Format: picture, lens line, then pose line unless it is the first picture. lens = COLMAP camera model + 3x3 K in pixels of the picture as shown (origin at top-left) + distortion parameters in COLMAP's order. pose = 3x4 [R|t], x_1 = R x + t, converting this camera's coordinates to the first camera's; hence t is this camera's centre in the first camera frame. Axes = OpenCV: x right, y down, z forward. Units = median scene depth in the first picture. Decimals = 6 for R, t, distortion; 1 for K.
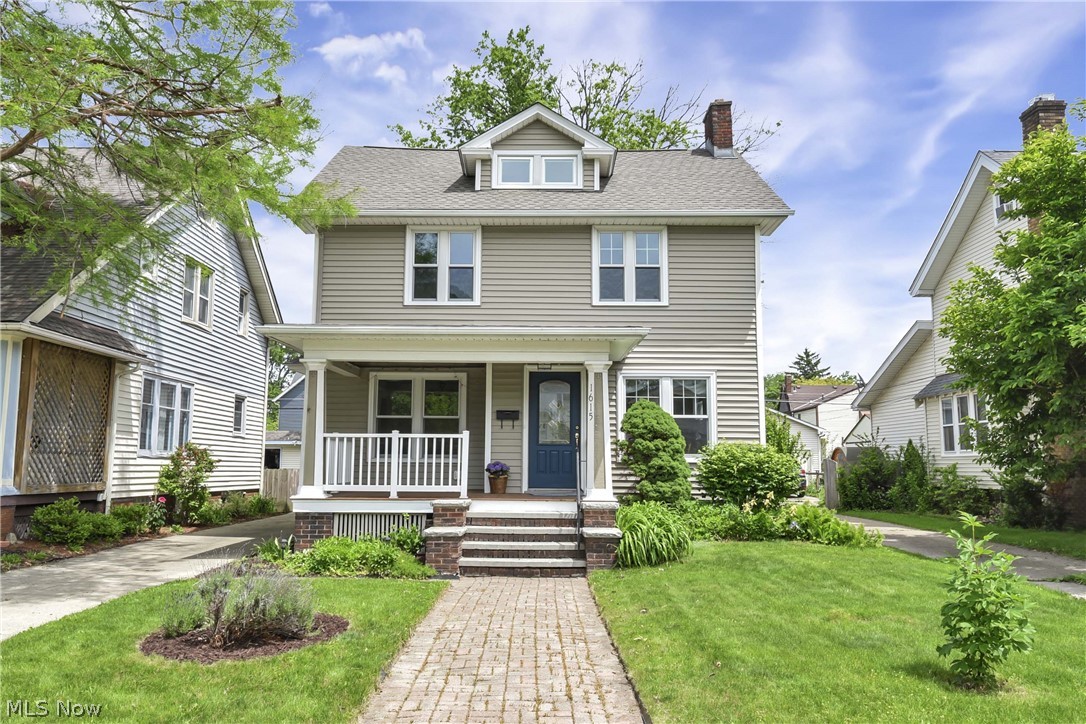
lens RADIAL K [[760.7, 0, 542.5], [0, 760.7, 363.4], [0, 0, 1]] dist [0.000354, 0.000007]
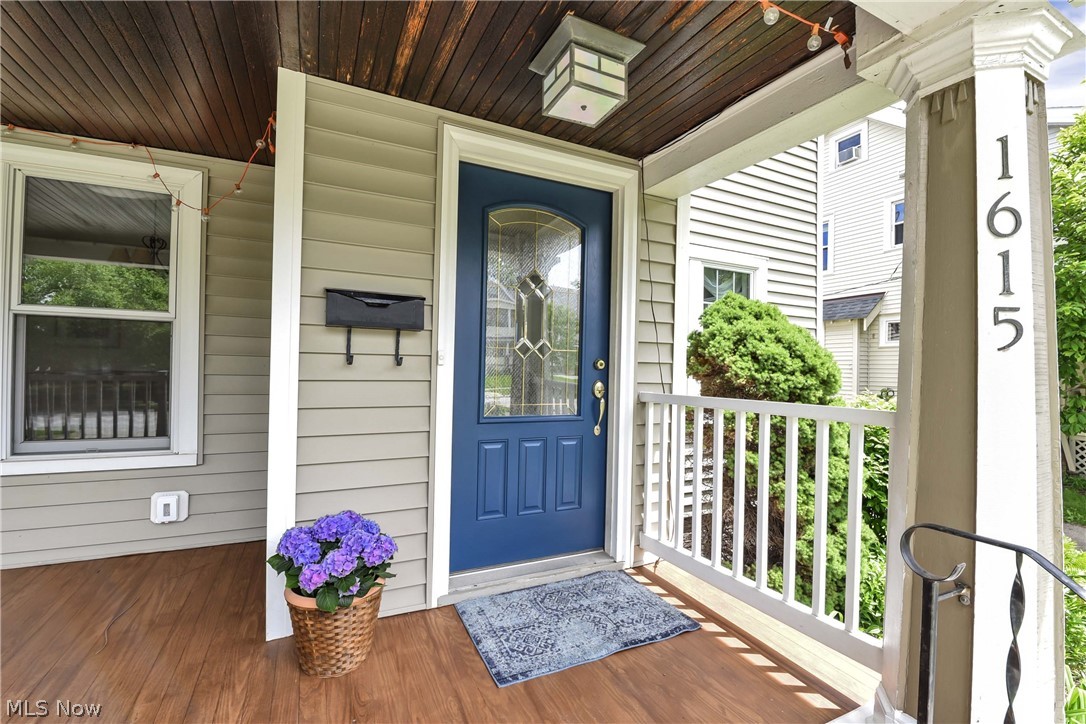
lens RADIAL K [[471.7, 0, 545.8], [0, 471.7, 364.4], [0, 0, 1]] dist [-0.013732, -0.001342]
pose [[0.895428, 0.013202, 0.445010, -0.063979], [-0.073671, 0.990174, 0.118861, 0.063051], [-0.439068, -0.139215, 0.887603, 0.840239]]
